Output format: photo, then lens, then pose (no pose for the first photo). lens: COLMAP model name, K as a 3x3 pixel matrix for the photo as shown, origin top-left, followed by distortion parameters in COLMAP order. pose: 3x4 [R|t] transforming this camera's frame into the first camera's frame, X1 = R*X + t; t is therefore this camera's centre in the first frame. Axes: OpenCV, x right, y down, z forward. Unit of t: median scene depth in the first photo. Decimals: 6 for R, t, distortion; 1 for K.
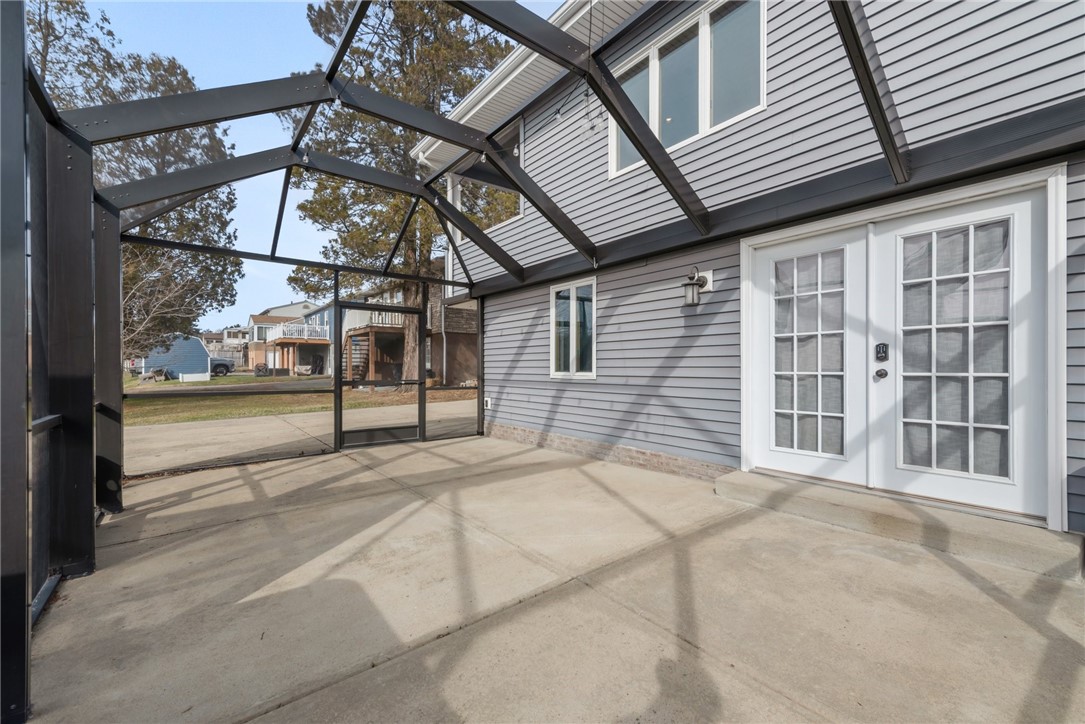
lens RADIAL K [[457.8, 0, 549.3], [0, 457.8, 365.7], [0, 0, 1]] dist [0.003872, 0.000028]
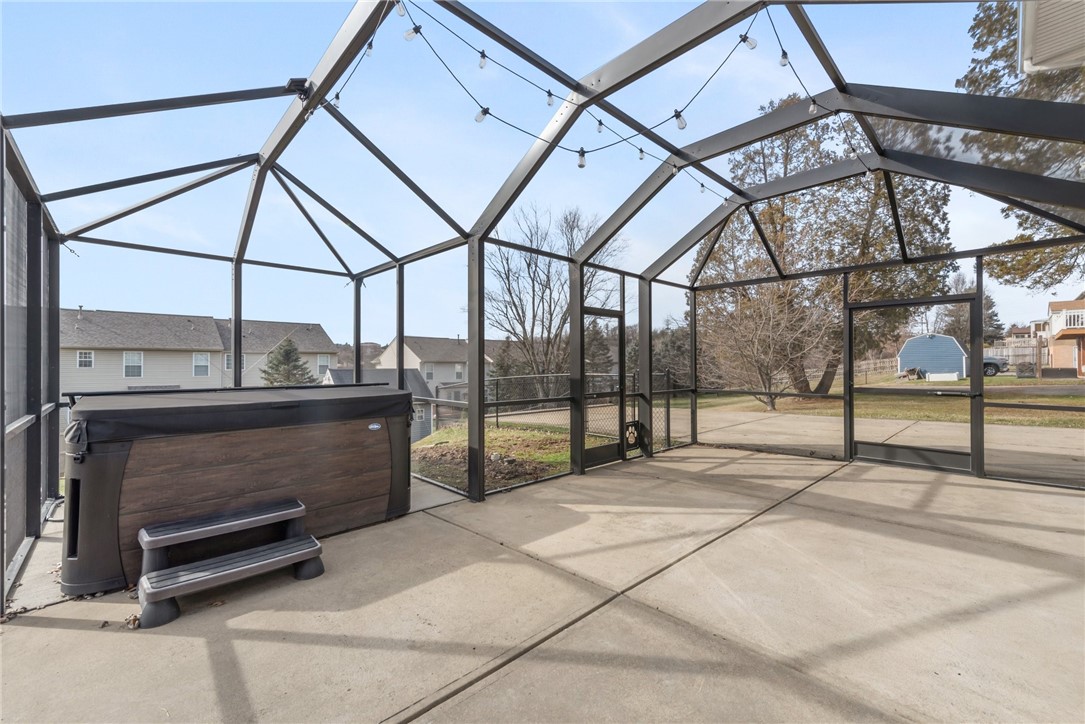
lens RADIAL K [[434.1, 0, 549.1], [0, 434.1, 364.2], [0, 0, 1]] dist [0.009771, -0.001272]
pose [[0.101410, -0.002828, -0.994841, 0.780706], [0.003392, 0.999991, -0.002497, -0.029799], [0.994839, -0.003121, 0.101419, 0.587676]]
